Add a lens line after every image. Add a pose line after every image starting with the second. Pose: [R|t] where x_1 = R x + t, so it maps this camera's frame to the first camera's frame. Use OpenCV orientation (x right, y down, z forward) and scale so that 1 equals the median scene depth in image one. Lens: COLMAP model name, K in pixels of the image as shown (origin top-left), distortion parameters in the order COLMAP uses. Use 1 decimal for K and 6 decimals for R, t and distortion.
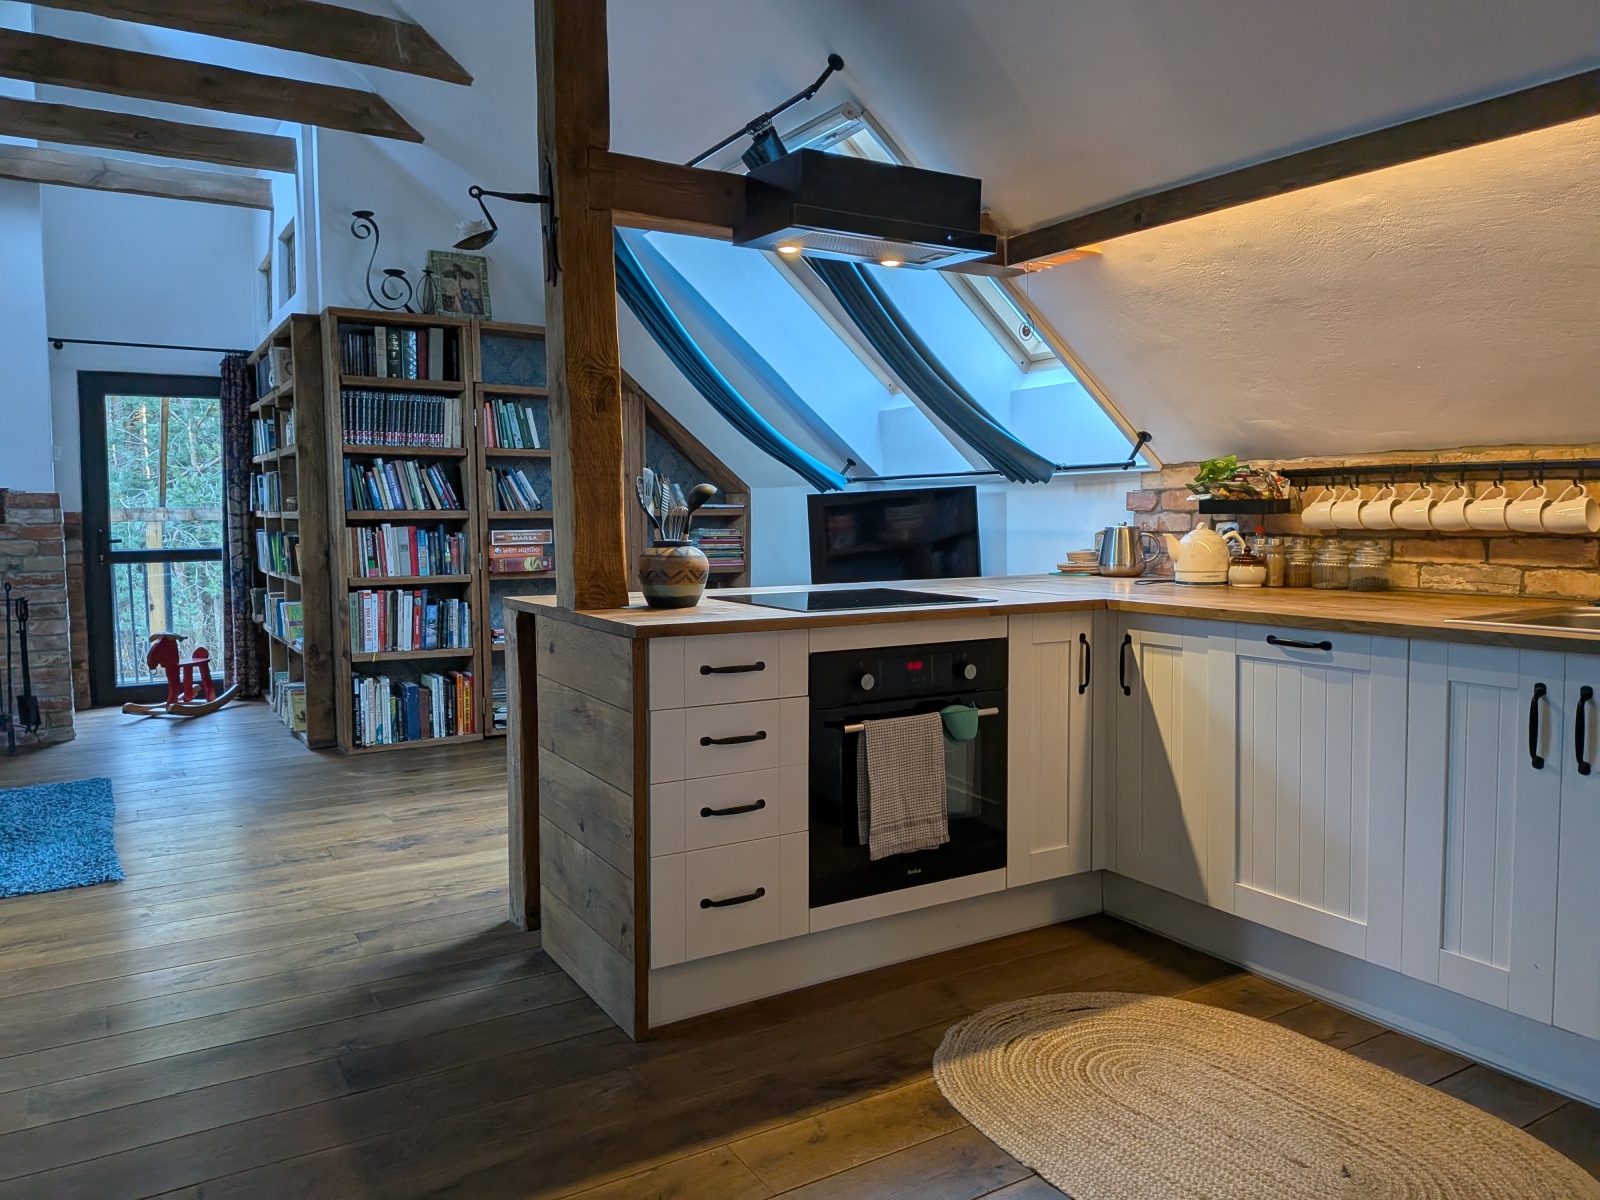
lens RADIAL K [[1140.5, 0, 796.2], [0, 1140.5, 583.5], [0, 0, 1]] dist [0.080623, -0.130285]
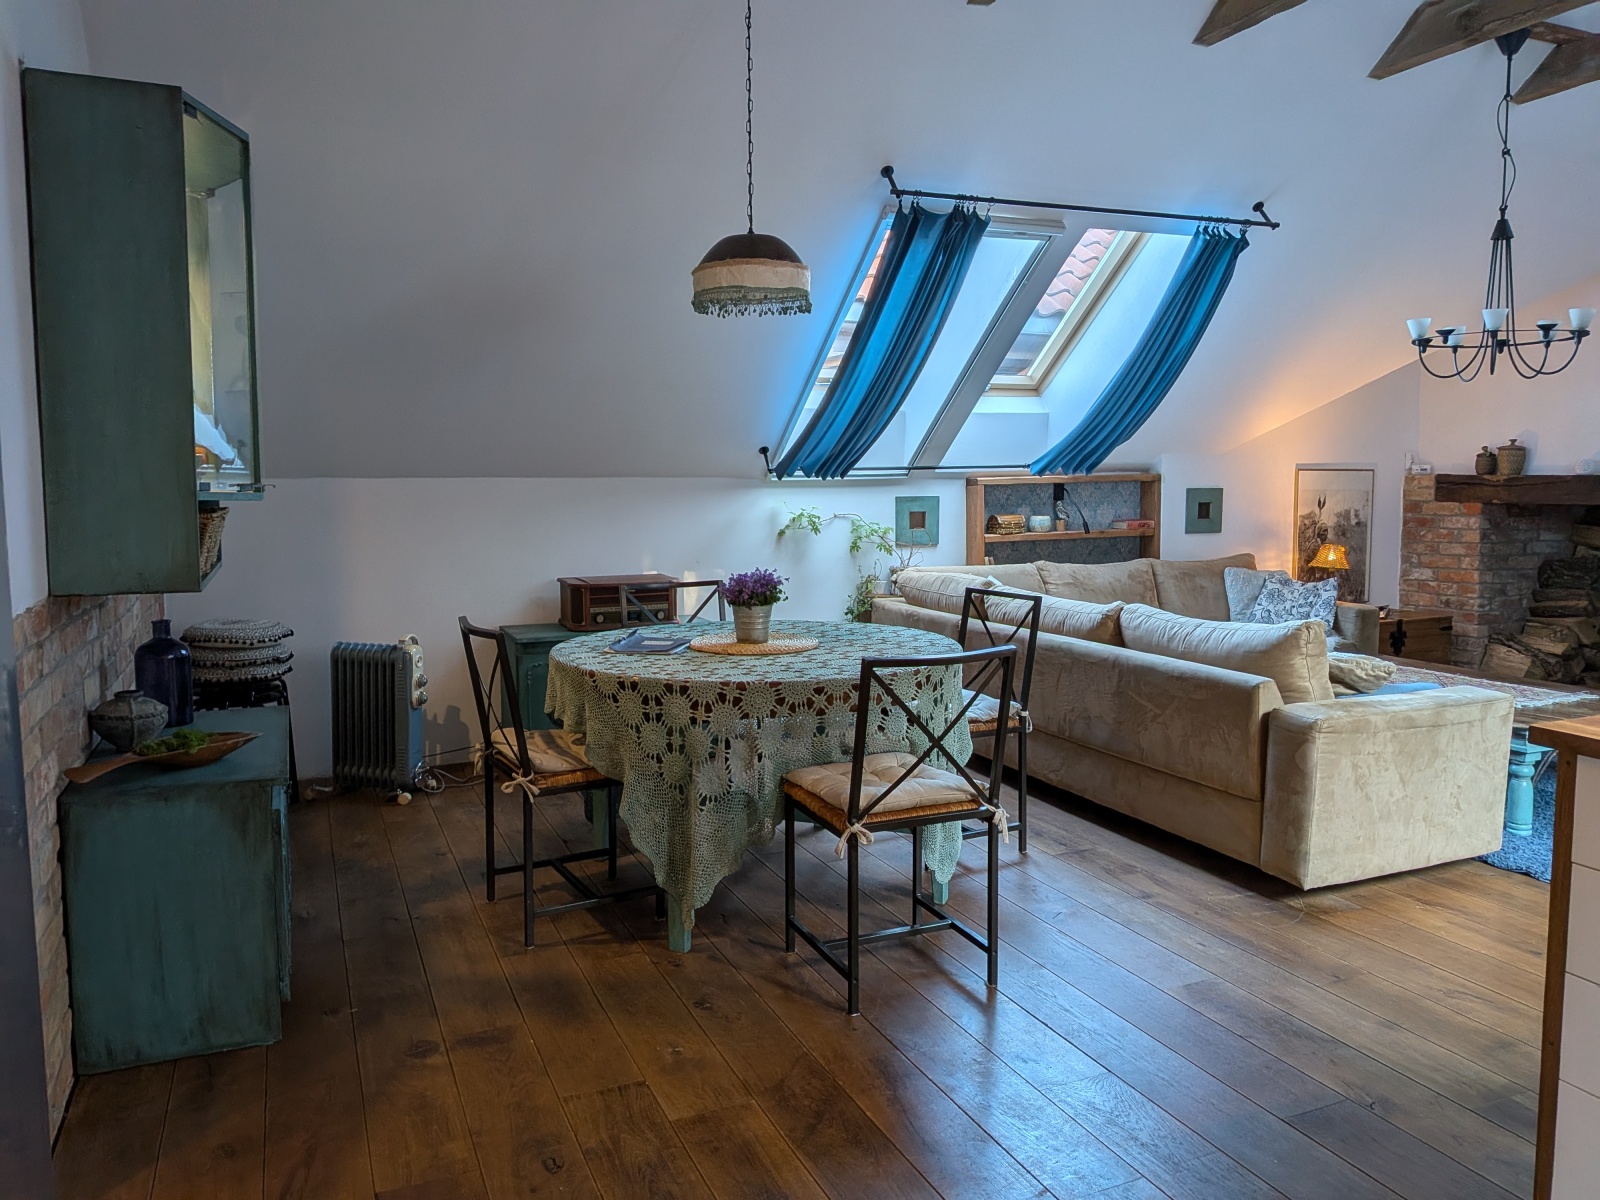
lens RADIAL K [[1140.5, 0, 796.2], [0, 1140.5, 583.5], [0, 0, 1]] dist [0.080623, -0.130285]
pose [[-0.136078, 0.098389, -0.985800, 0.248378], [-0.058516, 0.992521, 0.107138, -0.040247], [0.988969, 0.072264, -0.129303, 0.278601]]
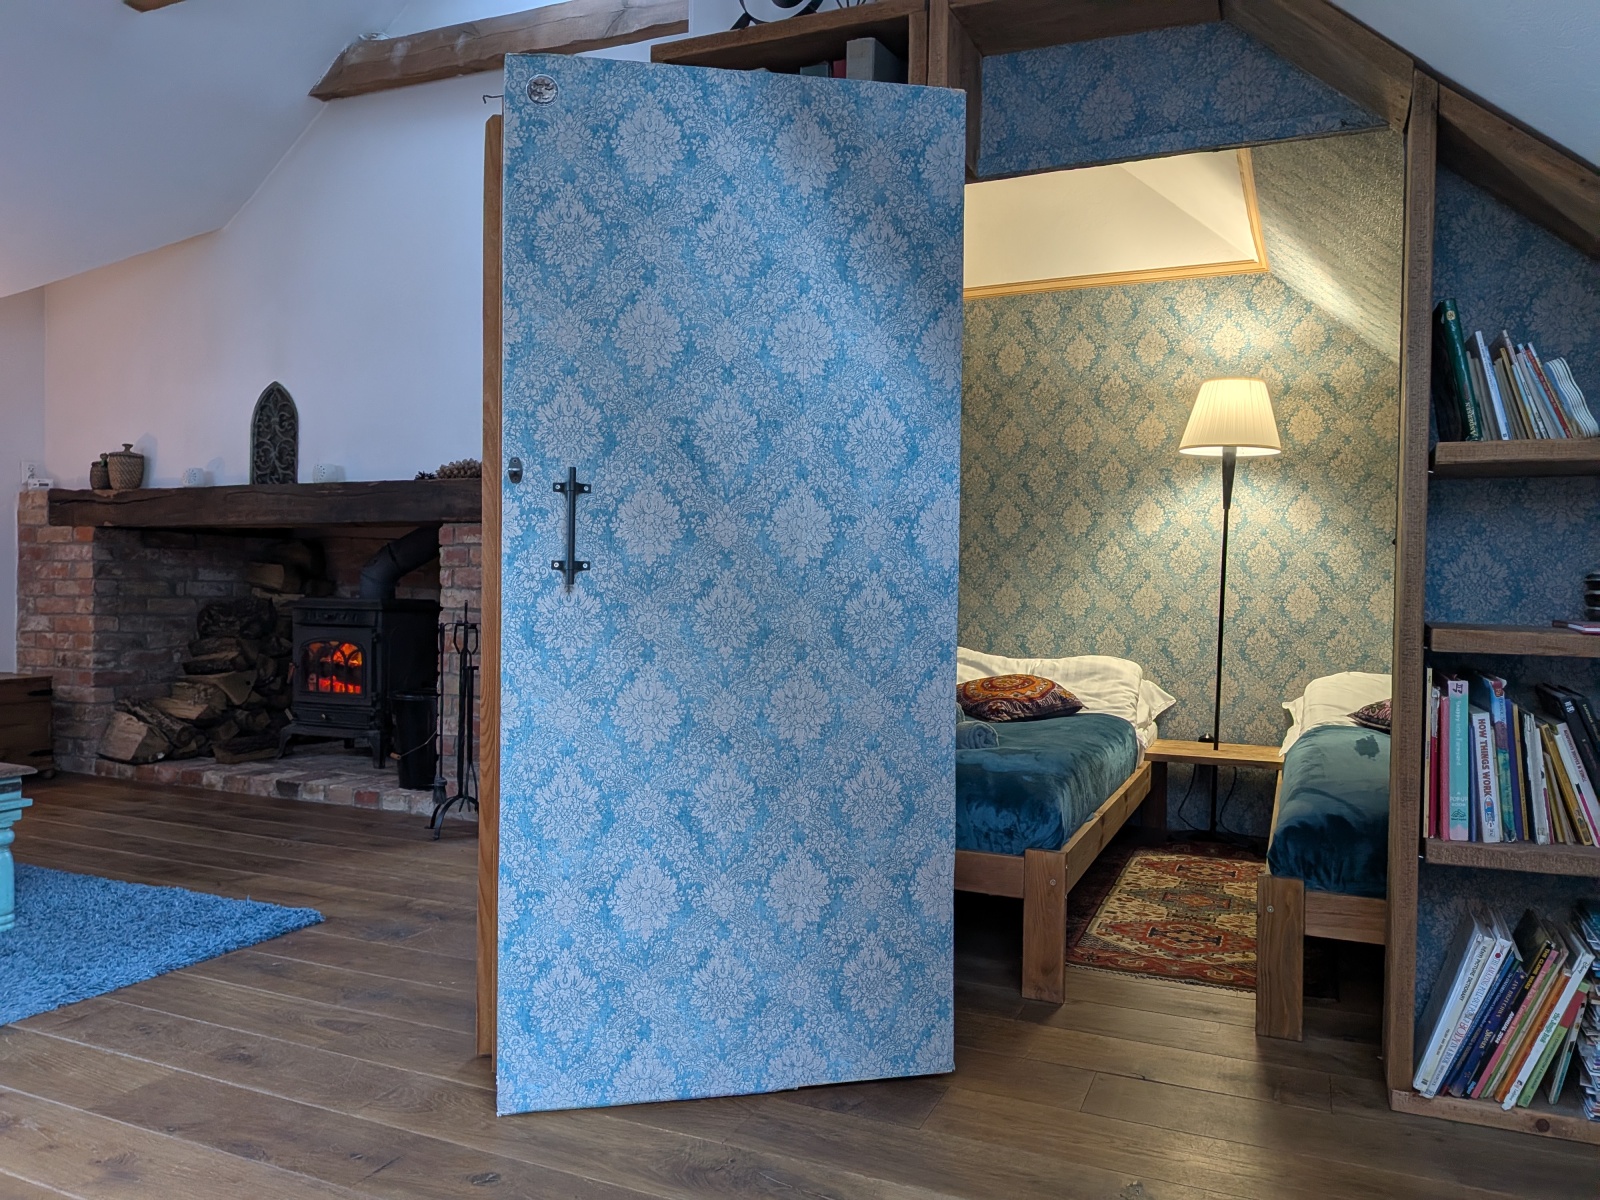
lens RADIAL K [[1155.0, 0, 795.6], [0, 1155.0, 603.8], [0, 0, 1]] dist [0.082854, -0.133591]
pose [[0.575353, 0.031019, -0.817317, 0.039534], [-0.076649, 0.996928, -0.016121, -0.003165], [0.814306, 0.071922, 0.575963, 0.741507]]
